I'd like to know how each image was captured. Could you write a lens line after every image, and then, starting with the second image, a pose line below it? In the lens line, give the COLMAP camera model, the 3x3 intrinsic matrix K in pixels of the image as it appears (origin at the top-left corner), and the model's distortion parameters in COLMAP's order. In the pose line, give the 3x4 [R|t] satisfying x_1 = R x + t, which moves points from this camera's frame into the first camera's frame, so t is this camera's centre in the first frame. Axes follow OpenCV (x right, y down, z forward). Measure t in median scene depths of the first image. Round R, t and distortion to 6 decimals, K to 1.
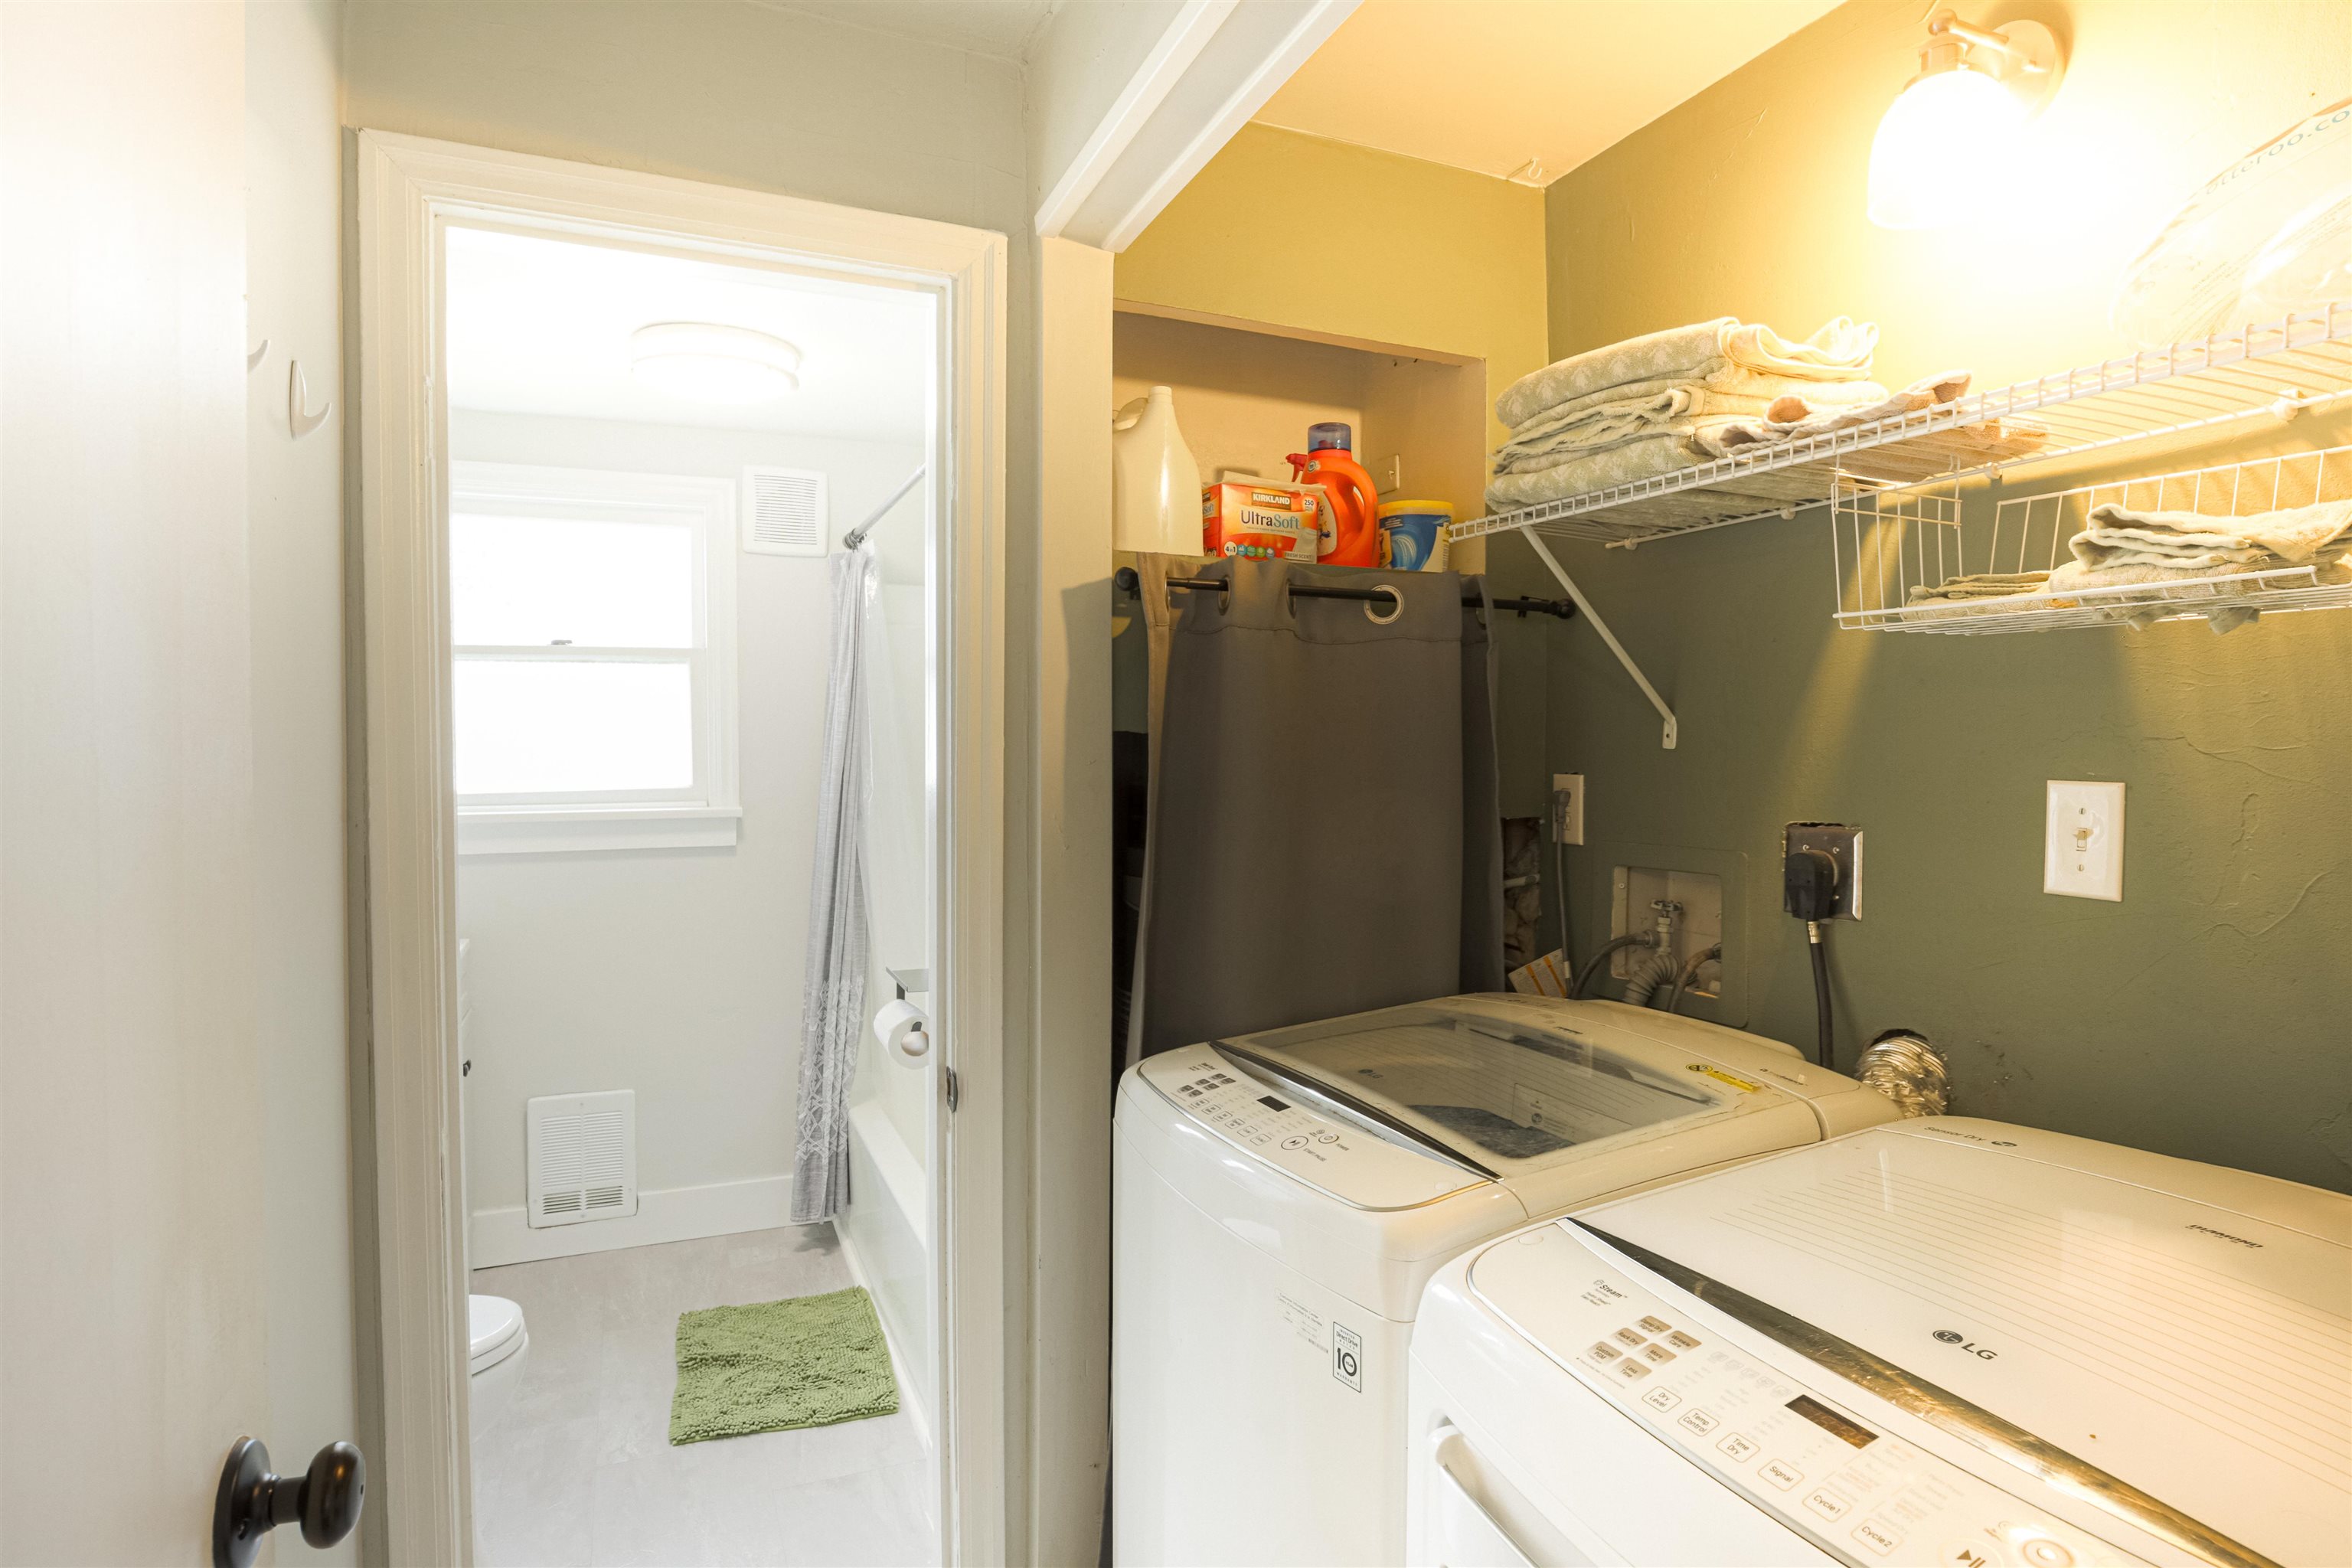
lens RADIAL K [[1198.4, 0, 1166.3], [0, 1198.4, 772.2], [0, 0, 1]] dist [-0.004503, -0.001968]
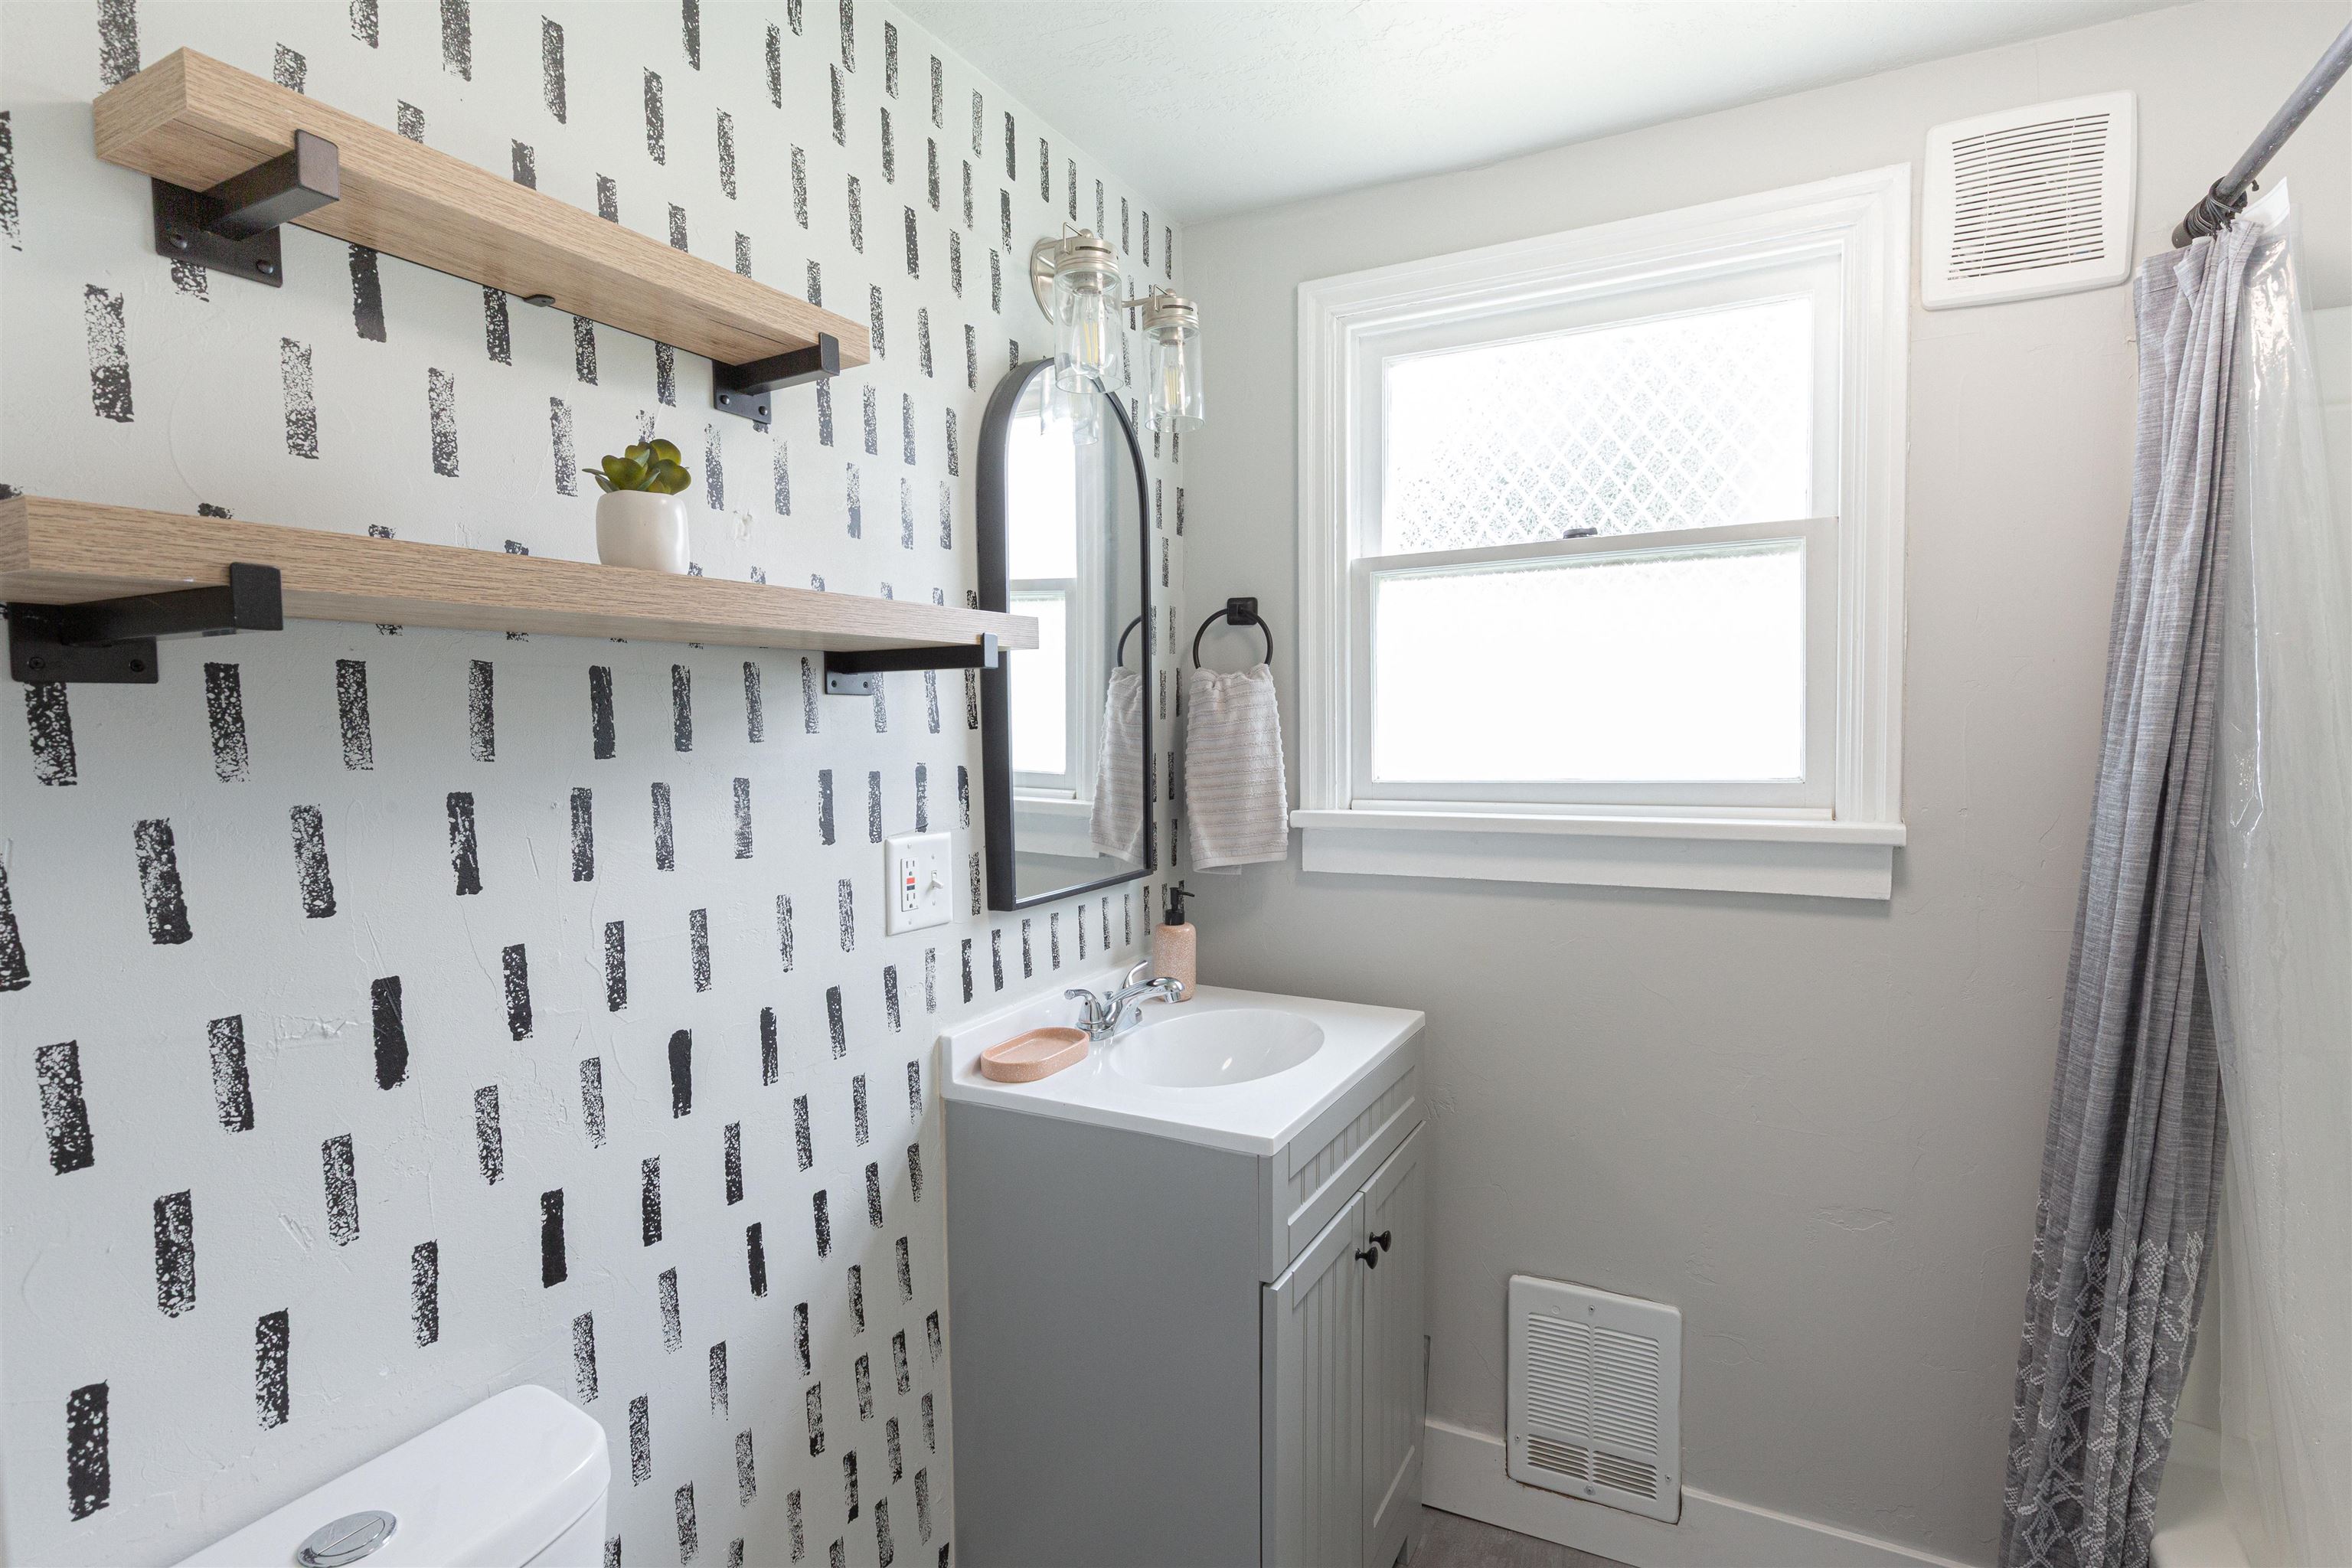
lens RADIAL K [[1198.4, 0, 1165.3], [0, 1198.4, 762.5], [0, 0, 1]] dist [-0.004503, -0.001968]
pose [[0.623923, 0.029097, -0.780944, -0.159647], [-0.013007, 0.999555, 0.026851, -0.006546], [0.781377, -0.006596, 0.624024, 0.451852]]
